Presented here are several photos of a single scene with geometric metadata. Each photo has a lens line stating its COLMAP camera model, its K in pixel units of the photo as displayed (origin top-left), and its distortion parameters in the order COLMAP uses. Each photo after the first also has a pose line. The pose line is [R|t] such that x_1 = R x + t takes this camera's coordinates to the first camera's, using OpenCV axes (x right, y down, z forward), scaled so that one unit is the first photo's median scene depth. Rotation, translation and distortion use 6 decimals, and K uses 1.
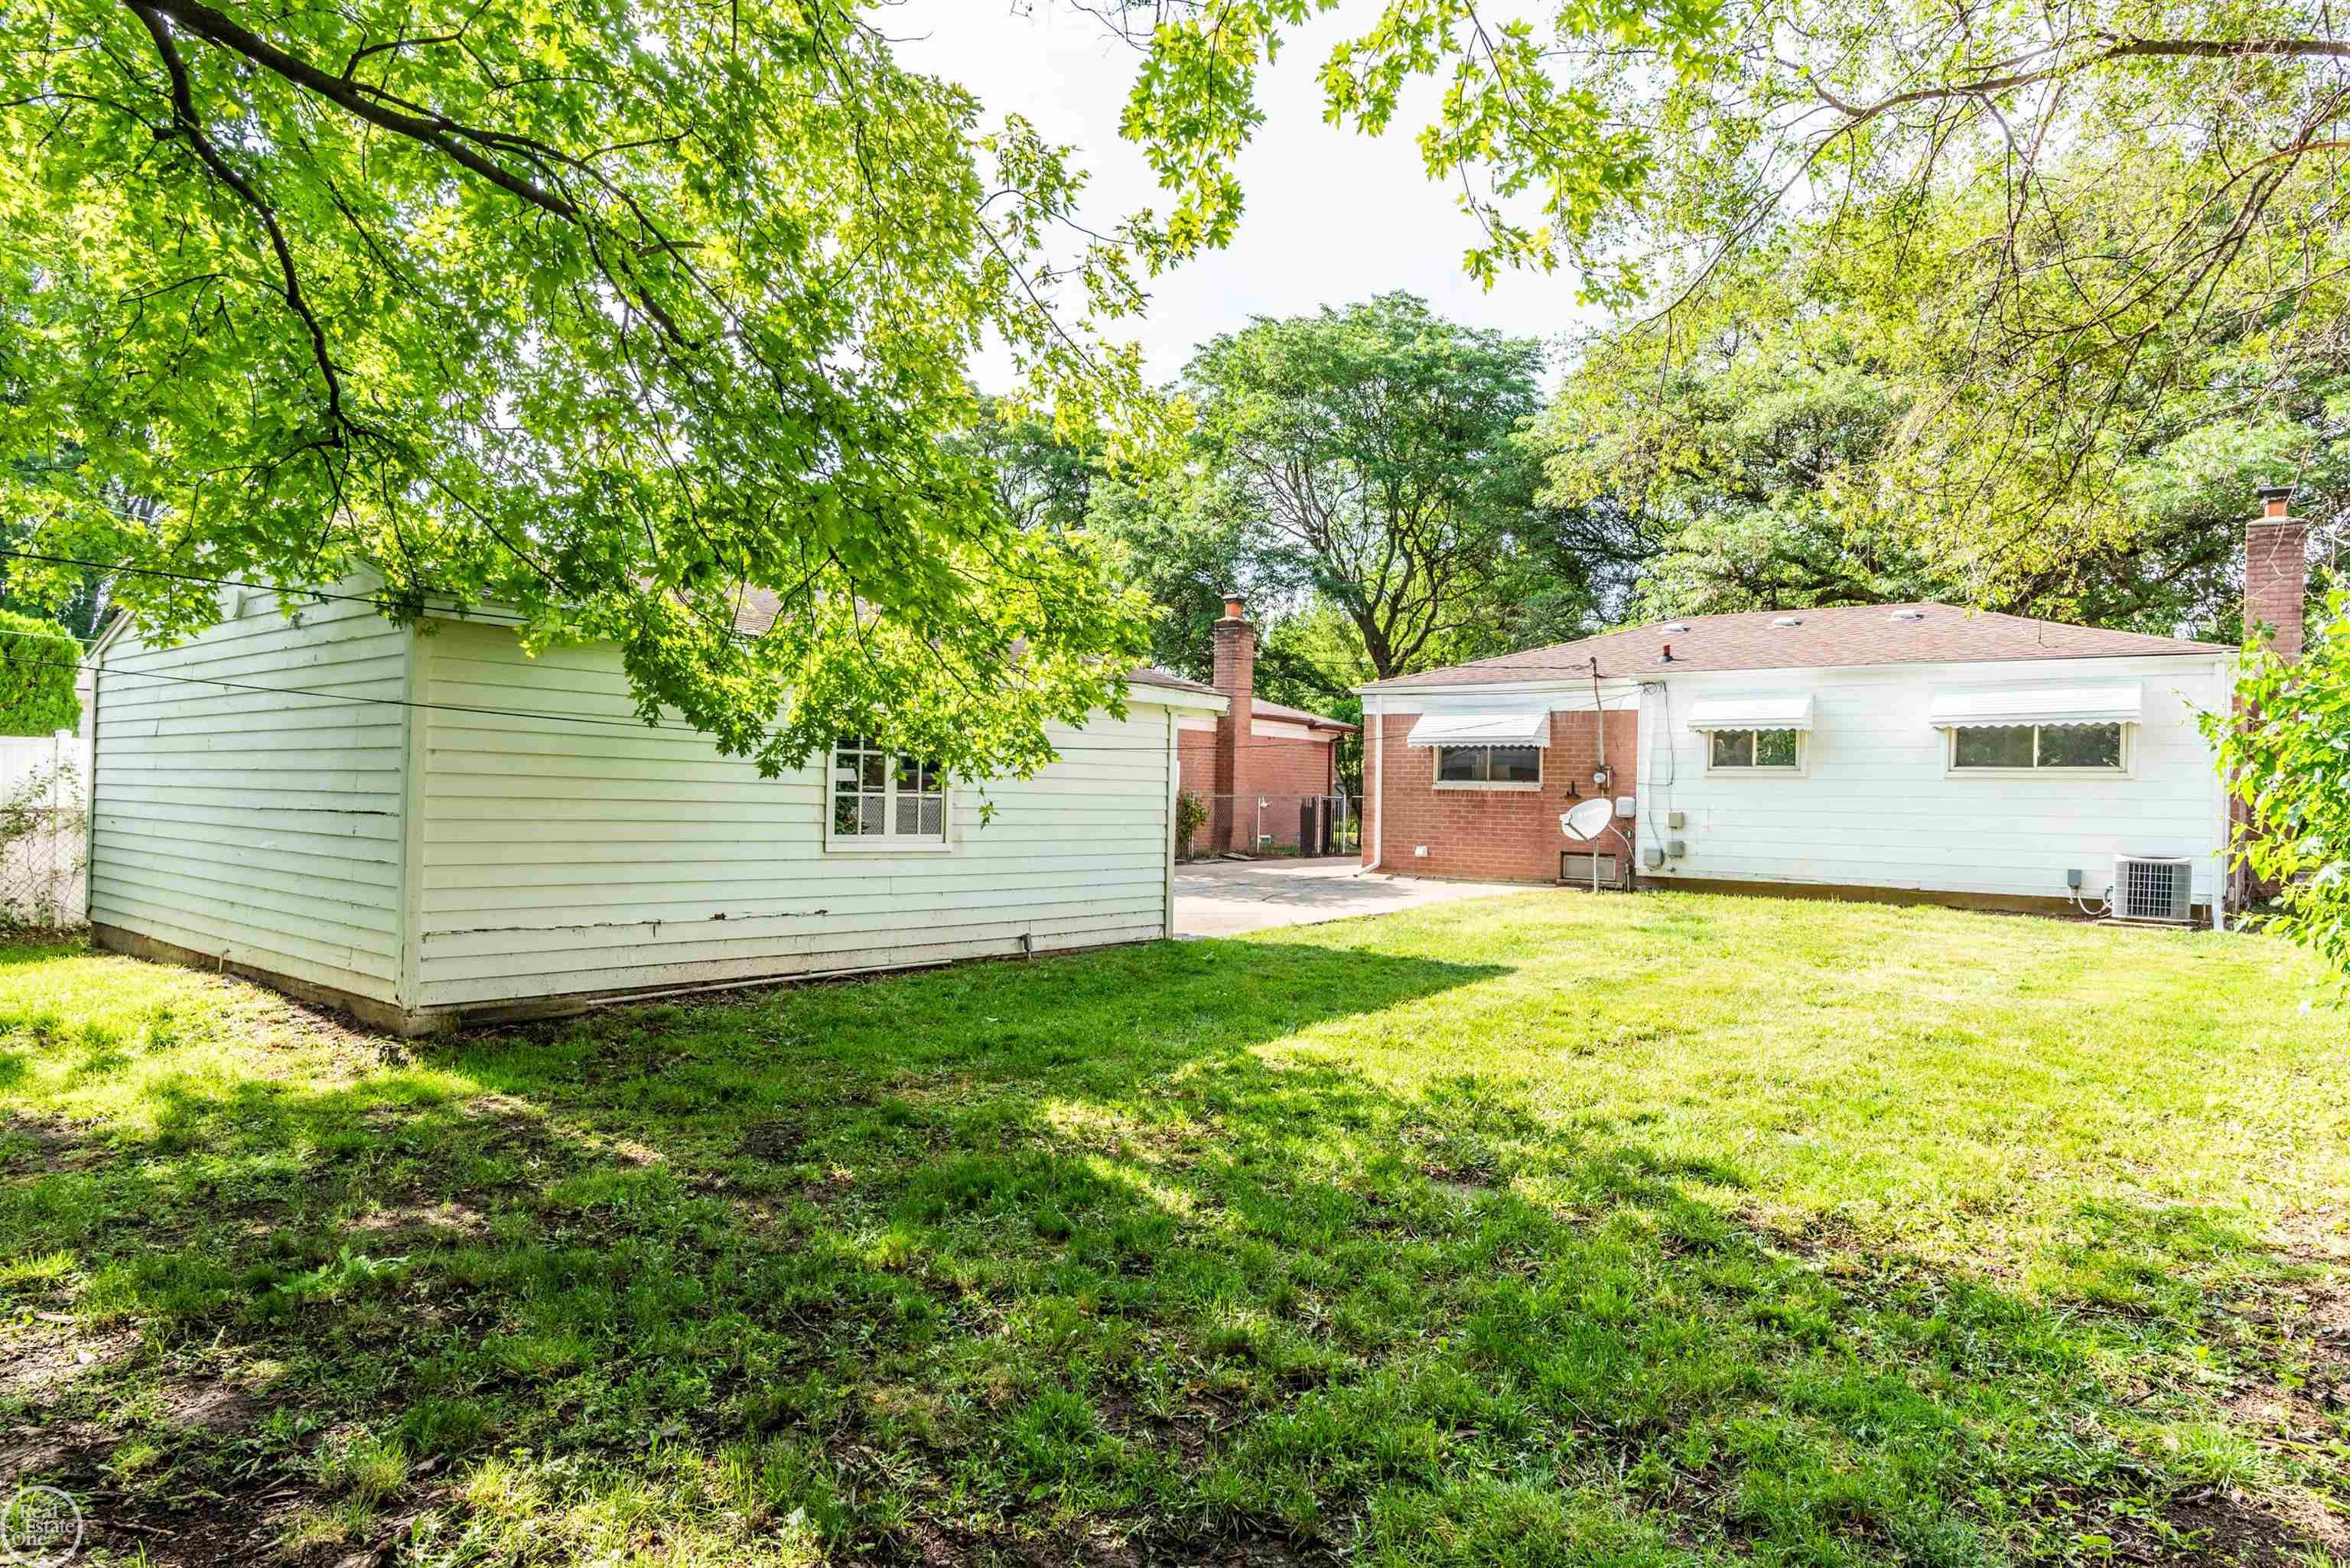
lens RADIAL K [[1409.5, 0, 1175.0], [0, 1409.5, 784.0], [0, 0, 1]] dist [0.007296, 0.002114]
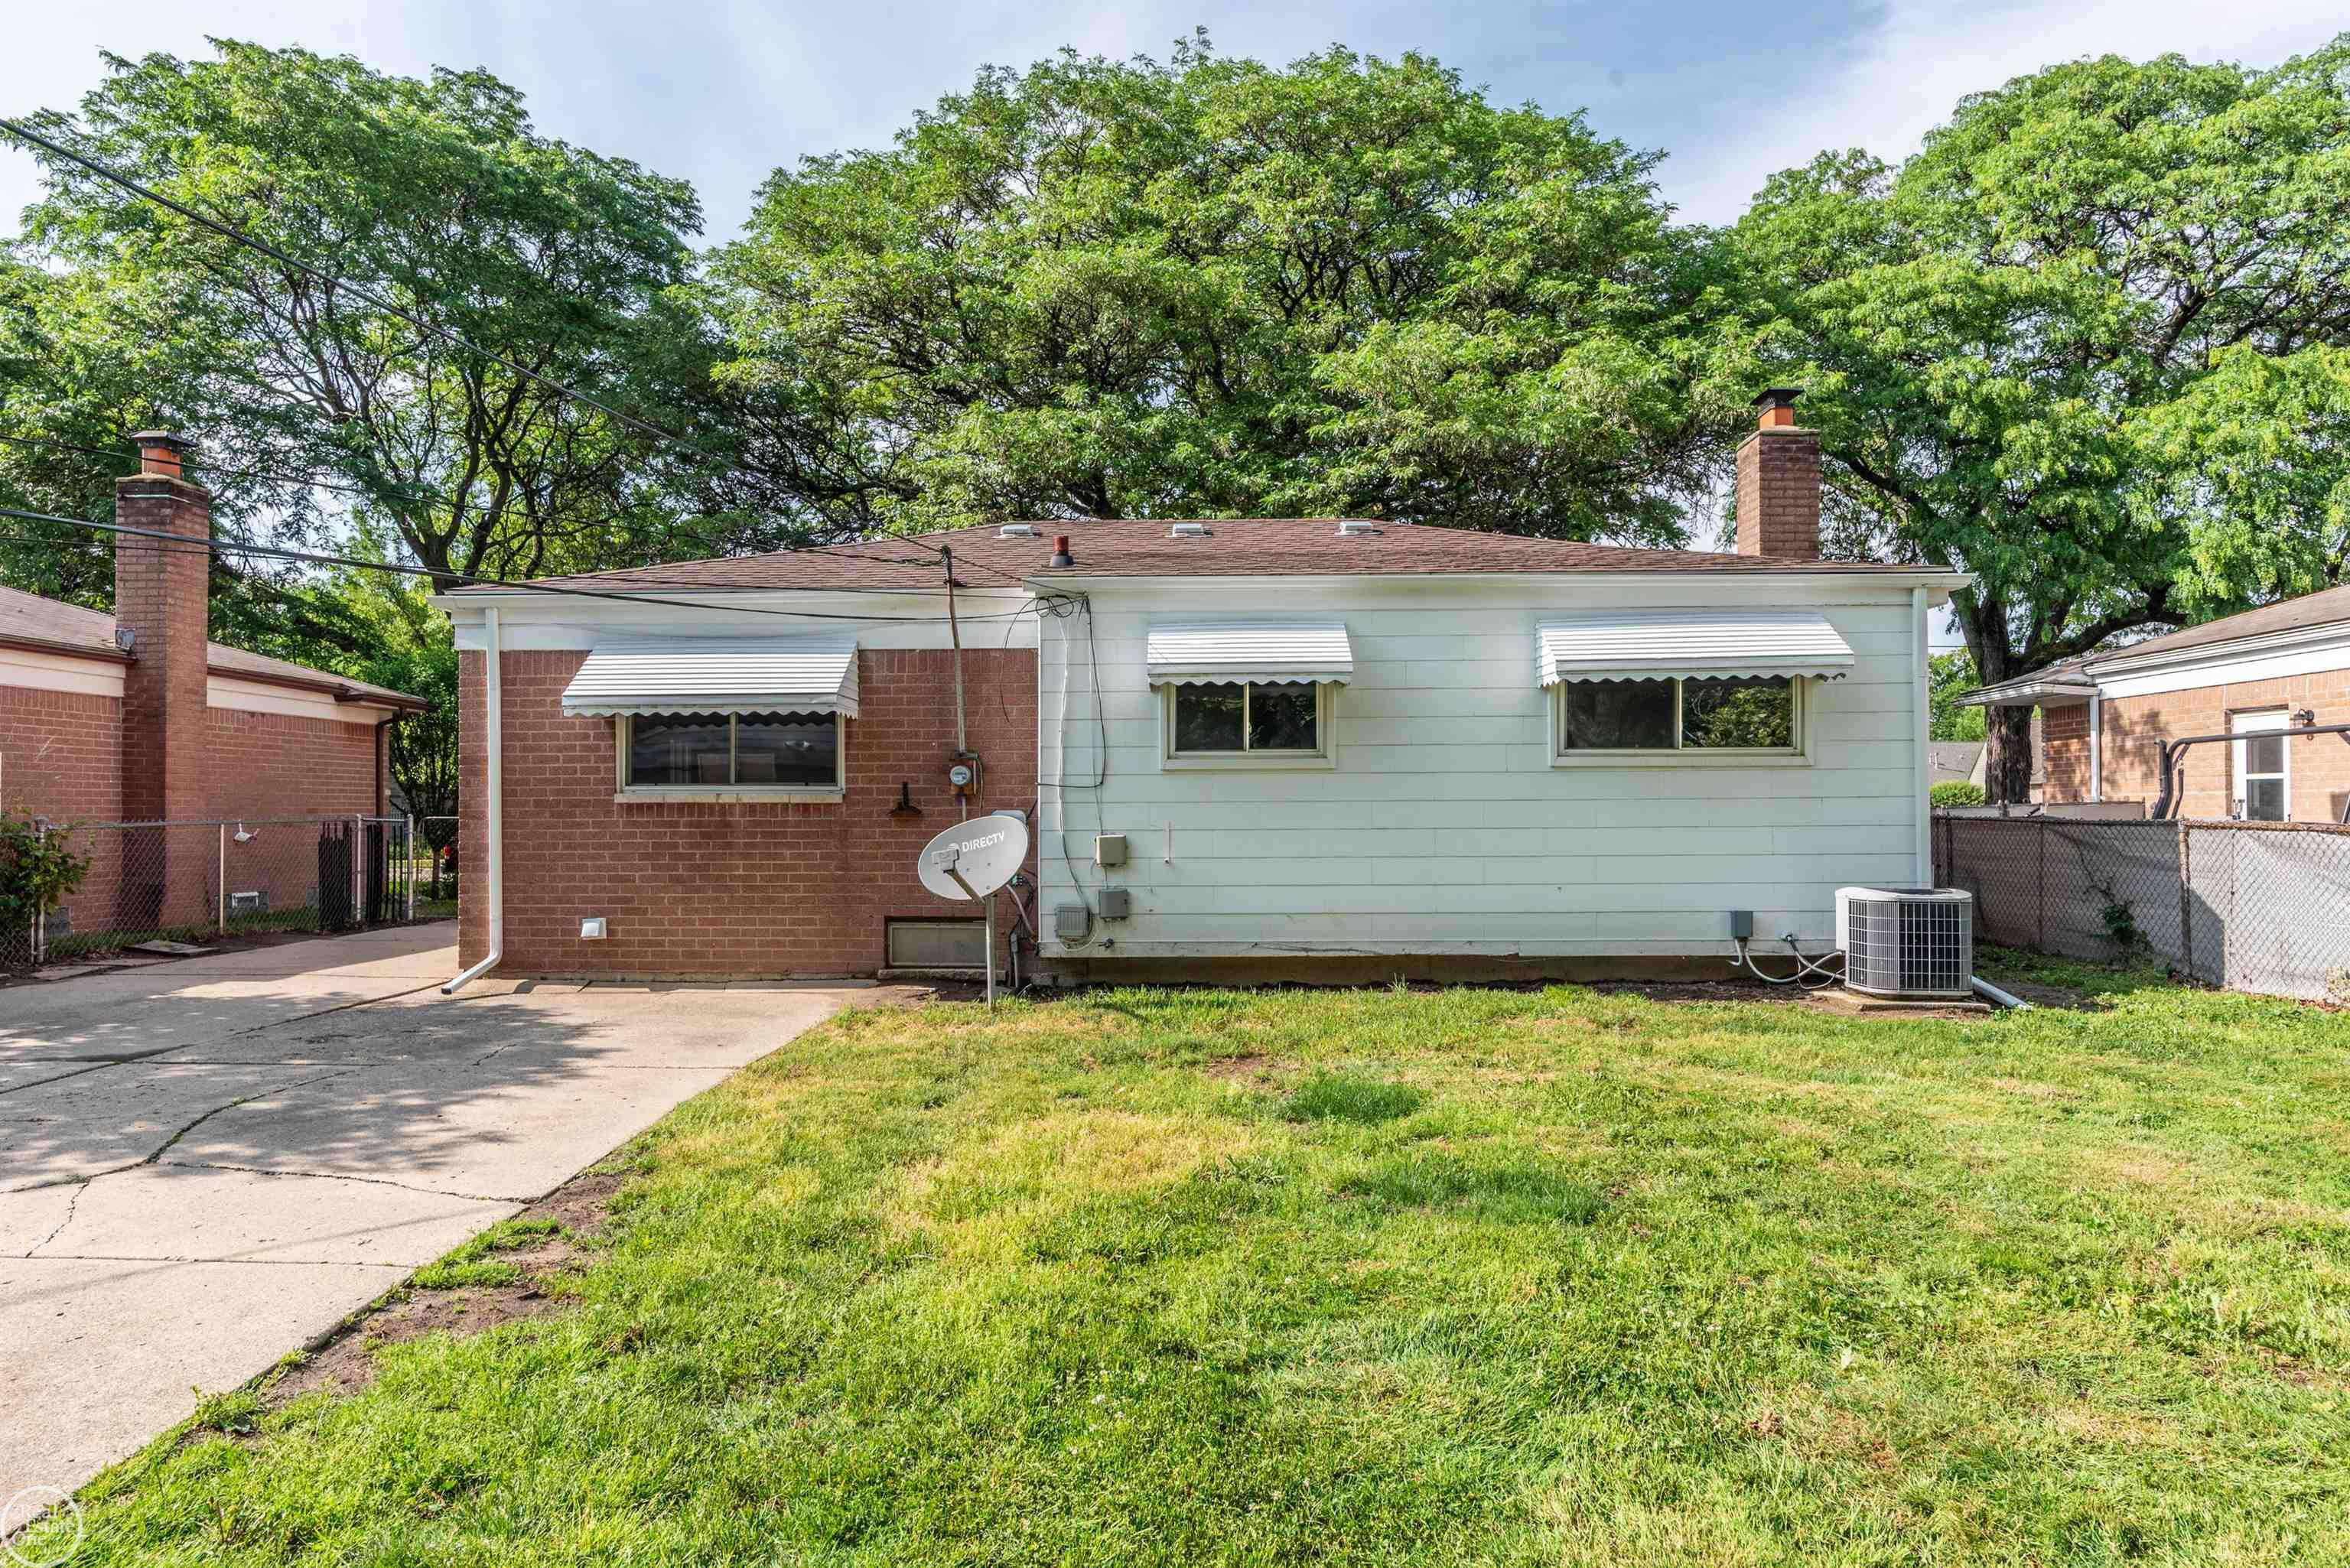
lens RADIAL K [[1409.5, 0, 1175.0], [0, 1409.5, 784.0], [0, 0, 1]] dist [0.007296, 0.002114]
pose [[0.812543, -0.016074, 0.582680, 0.044494], [0.017533, 0.999841, 0.003131, -0.001066], [-0.582638, 0.007672, 0.812696, 0.405412]]
